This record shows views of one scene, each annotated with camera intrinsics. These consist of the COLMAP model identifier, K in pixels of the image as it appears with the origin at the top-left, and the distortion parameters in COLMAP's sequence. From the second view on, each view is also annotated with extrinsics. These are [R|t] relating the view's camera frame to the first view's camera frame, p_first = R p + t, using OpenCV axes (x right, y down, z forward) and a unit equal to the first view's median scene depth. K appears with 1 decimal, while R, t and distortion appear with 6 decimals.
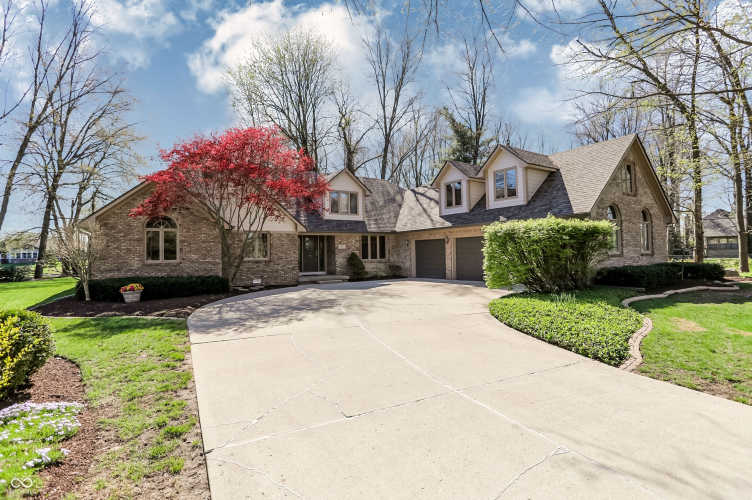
lens RADIAL K [[376.6, 0, 376.0], [0, 376.6, 250.0], [0, 0, 1]] dist [-0.020791, -0.000057]
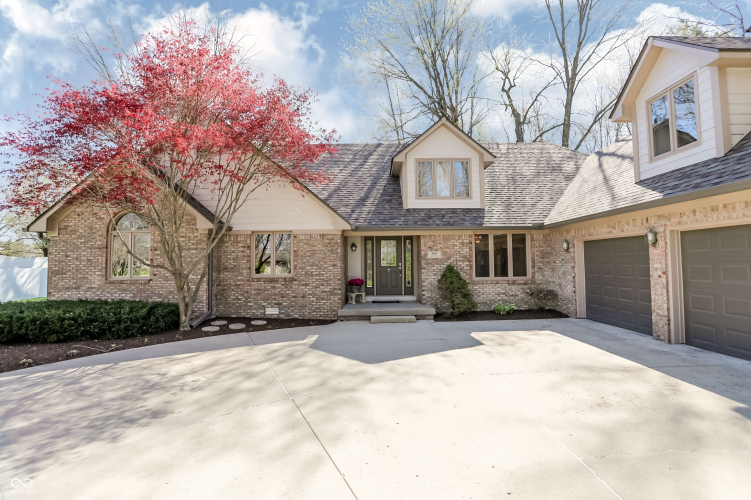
lens RADIAL K [[369.0, 0, 379.1], [0, 369.0, 241.5], [0, 0, 1]] dist [-0.068715, 0.040006]
pose [[0.844499, -0.020533, -0.535163, 0.135097], [0.000920, 0.999319, -0.036890, -0.008103], [0.535556, 0.030661, 0.843943, 0.484703]]
